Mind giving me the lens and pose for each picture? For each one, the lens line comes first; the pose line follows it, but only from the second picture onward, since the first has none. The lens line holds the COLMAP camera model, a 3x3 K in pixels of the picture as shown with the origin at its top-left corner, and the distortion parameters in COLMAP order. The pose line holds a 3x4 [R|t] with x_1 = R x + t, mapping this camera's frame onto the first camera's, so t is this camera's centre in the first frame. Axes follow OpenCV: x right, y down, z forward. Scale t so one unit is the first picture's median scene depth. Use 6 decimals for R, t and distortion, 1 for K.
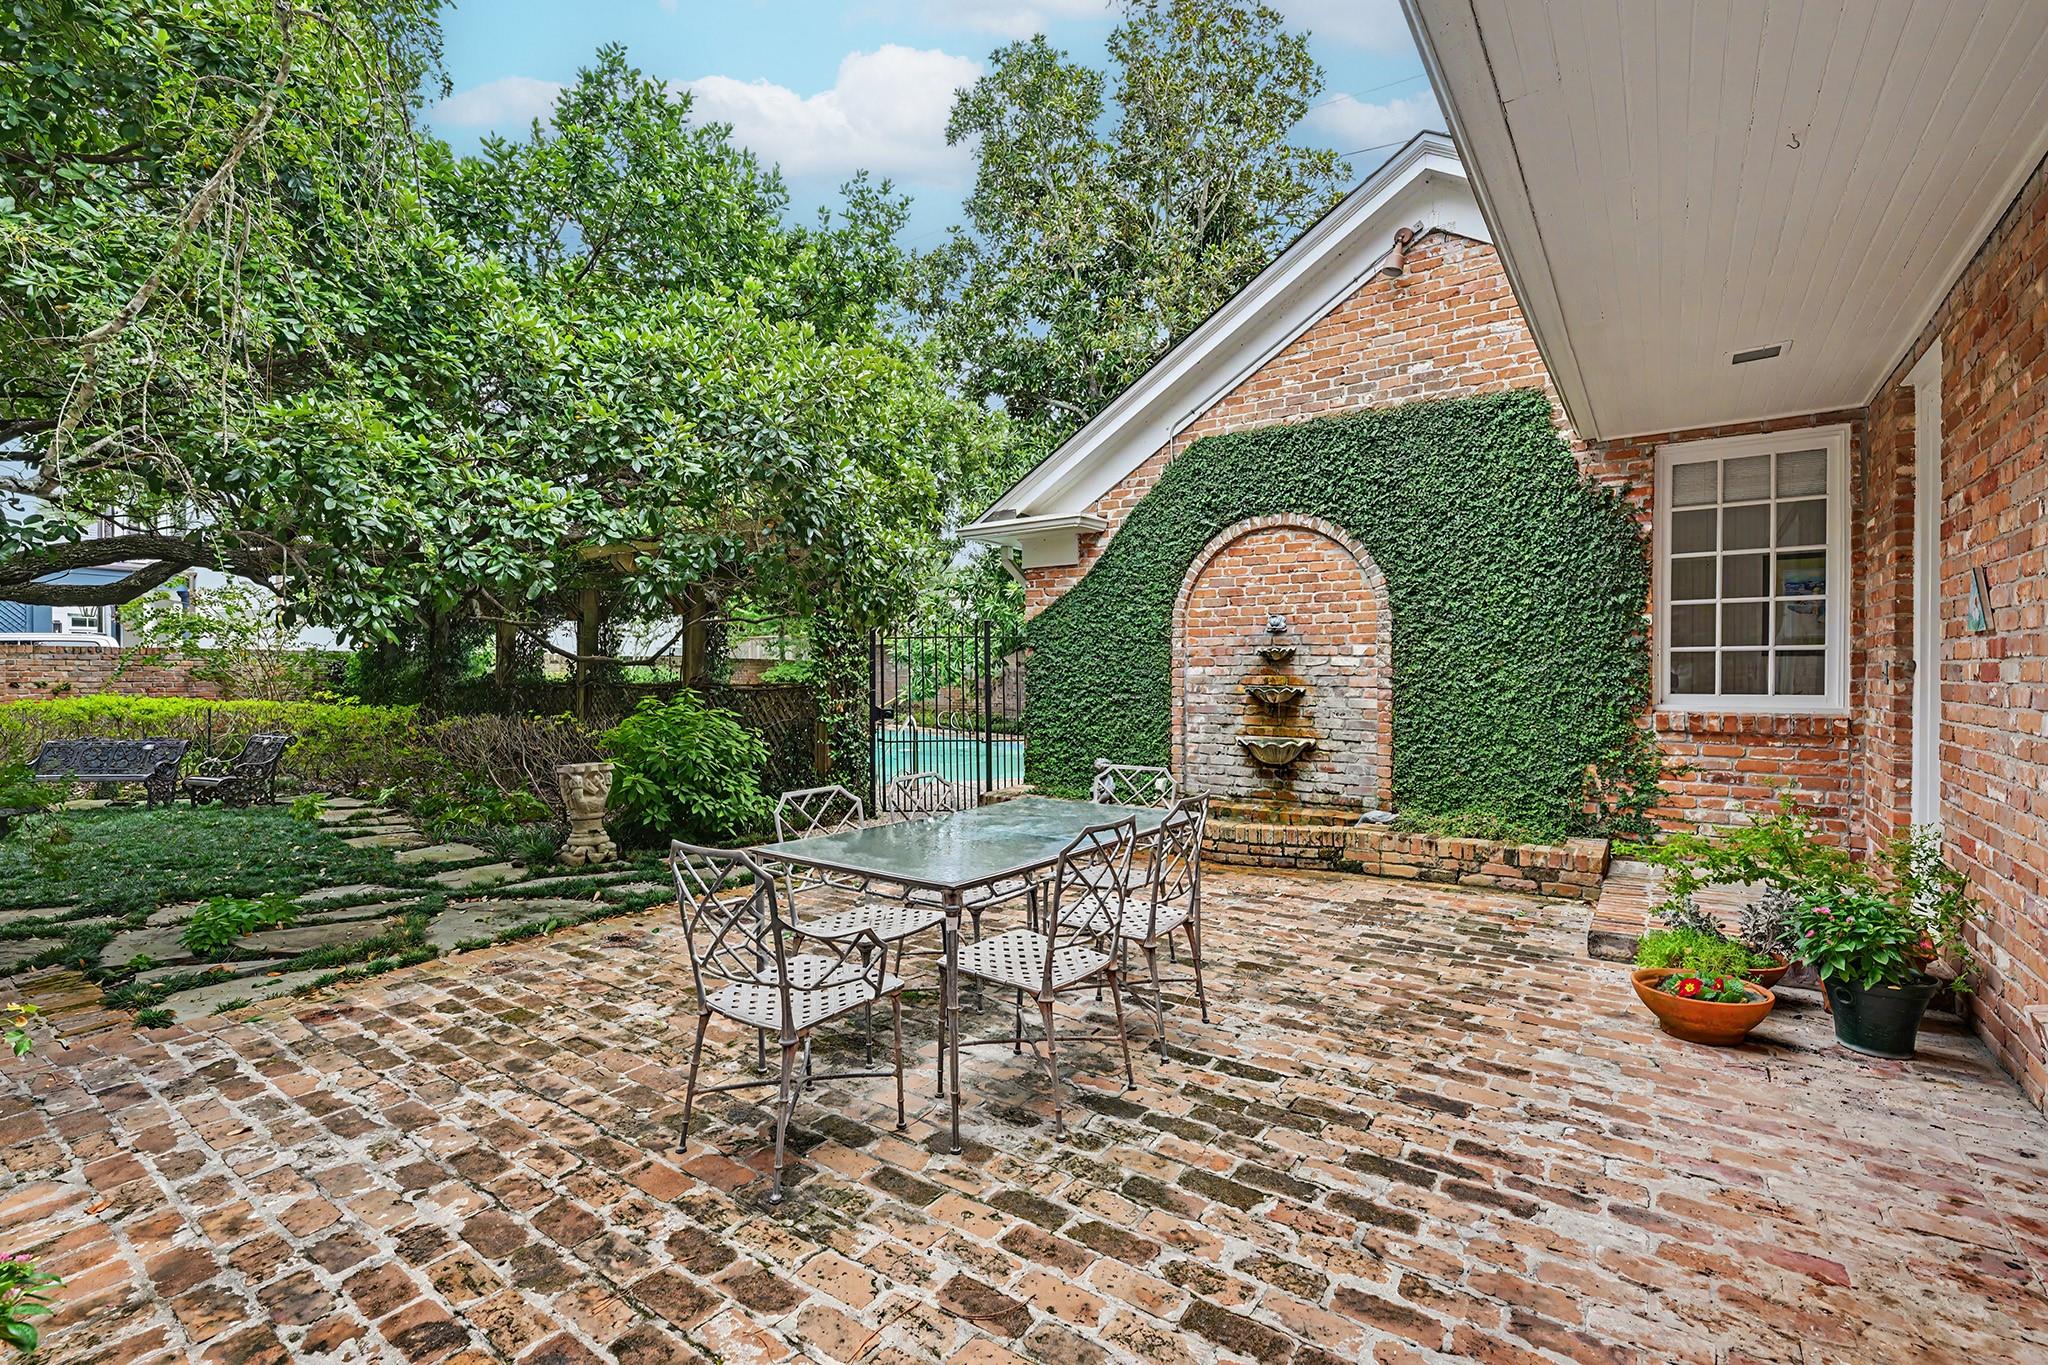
lens RADIAL K [[926.6, 0, 1030.1], [0, 926.6, 678.9], [0, 0, 1]] dist [0.000981, -0.000564]
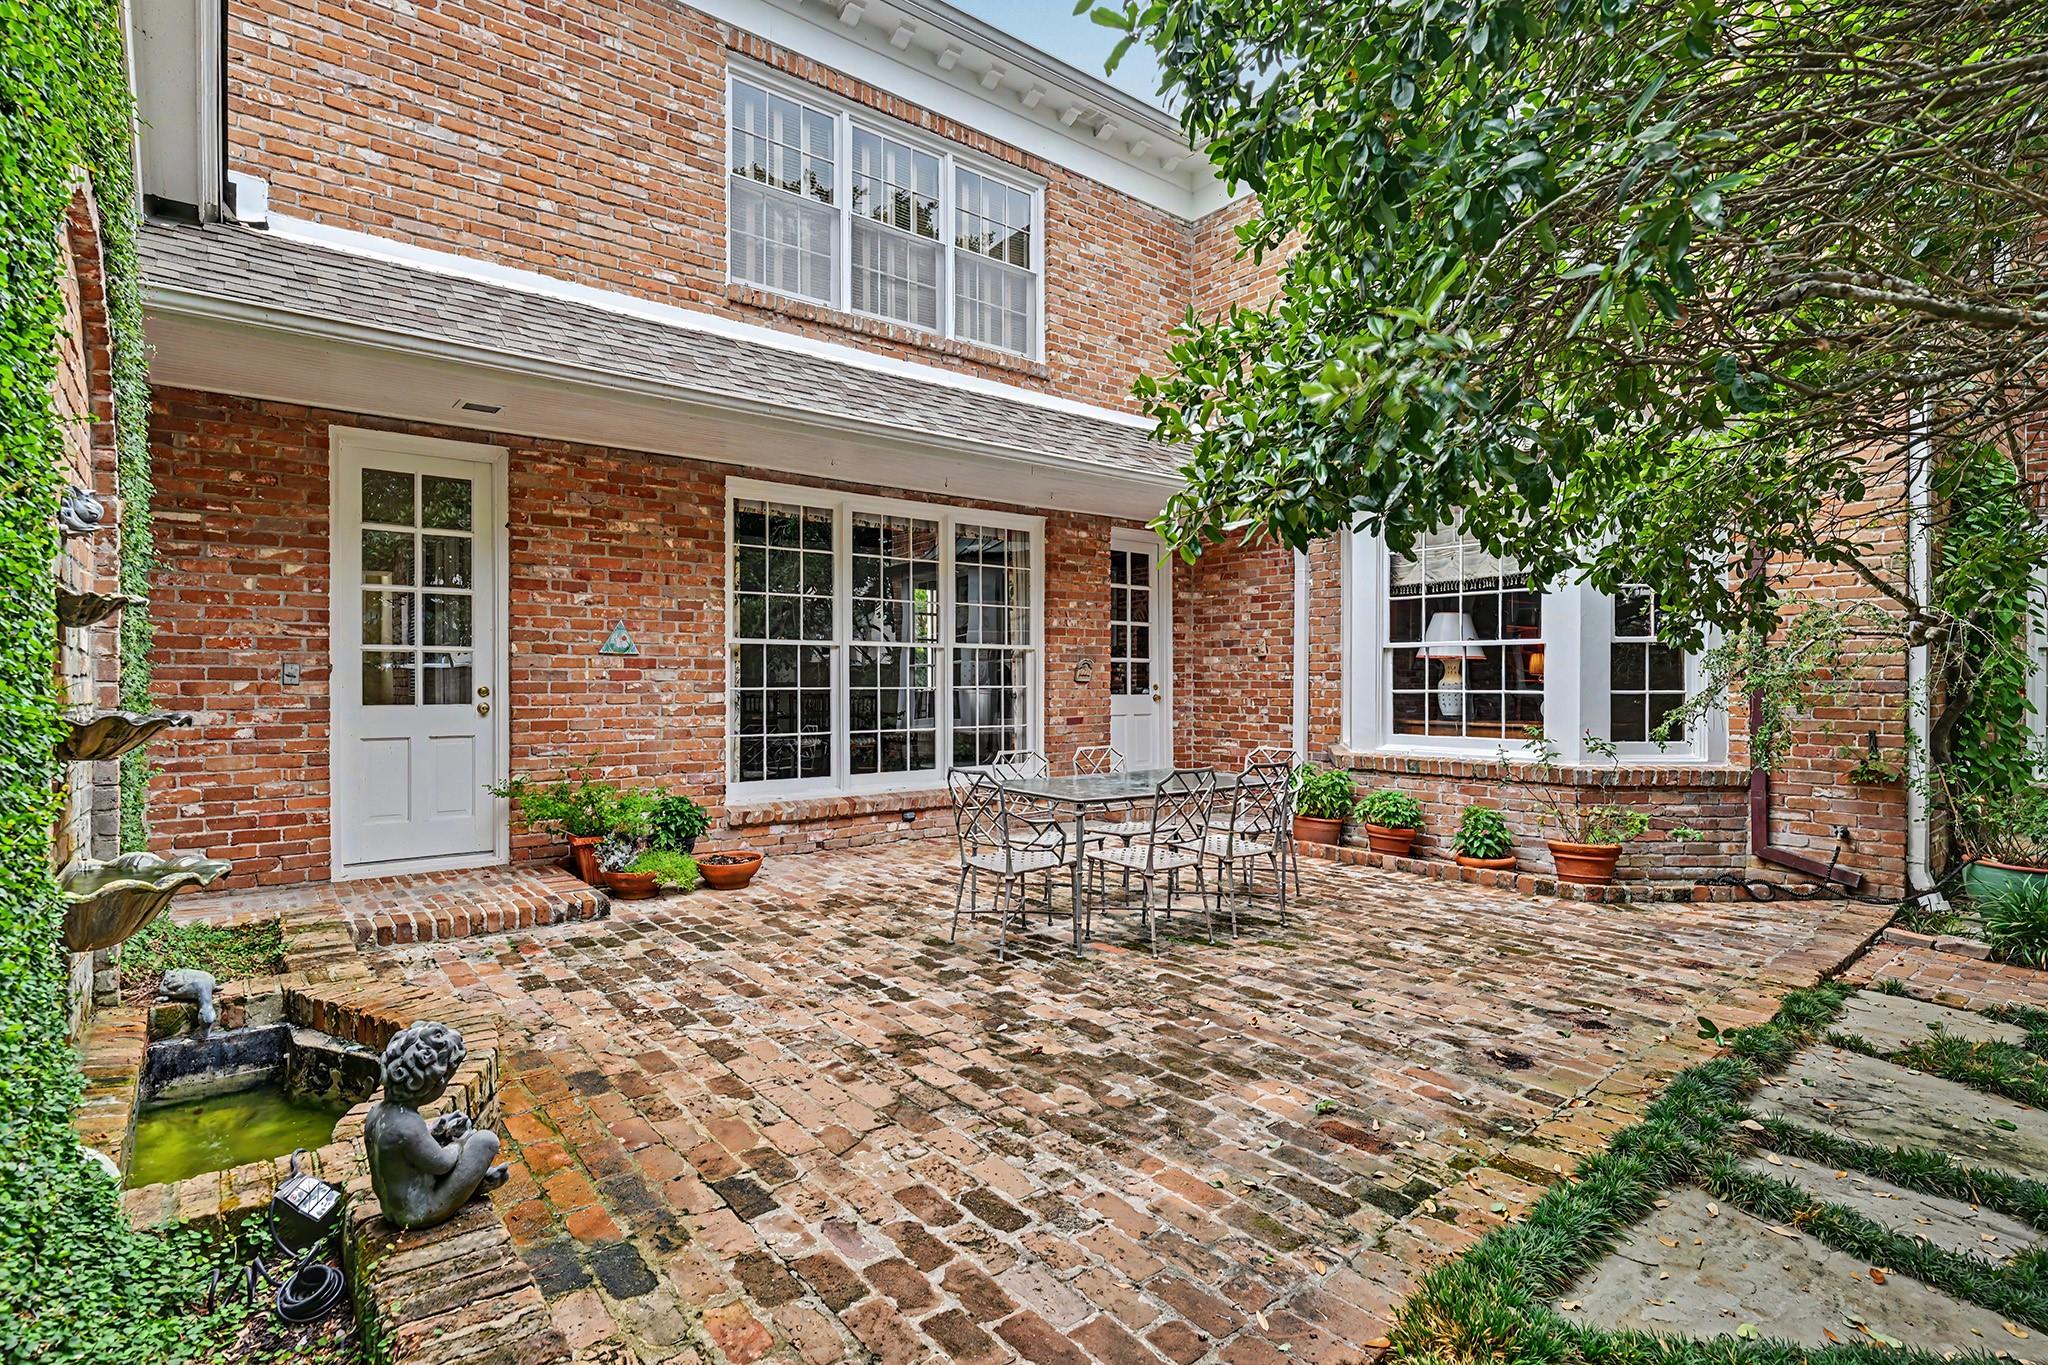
lens RADIAL K [[994.1, 0, 1019.5], [0, 994.1, 685.3], [0, 0, 1]] dist [-0.019373, 0.000491]
pose [[-0.959552, -0.002170, 0.281525, -0.230672], [0.000618, 0.999952, 0.009813, -0.004241], [-0.281532, 0.009590, -0.959504, 1.974085]]
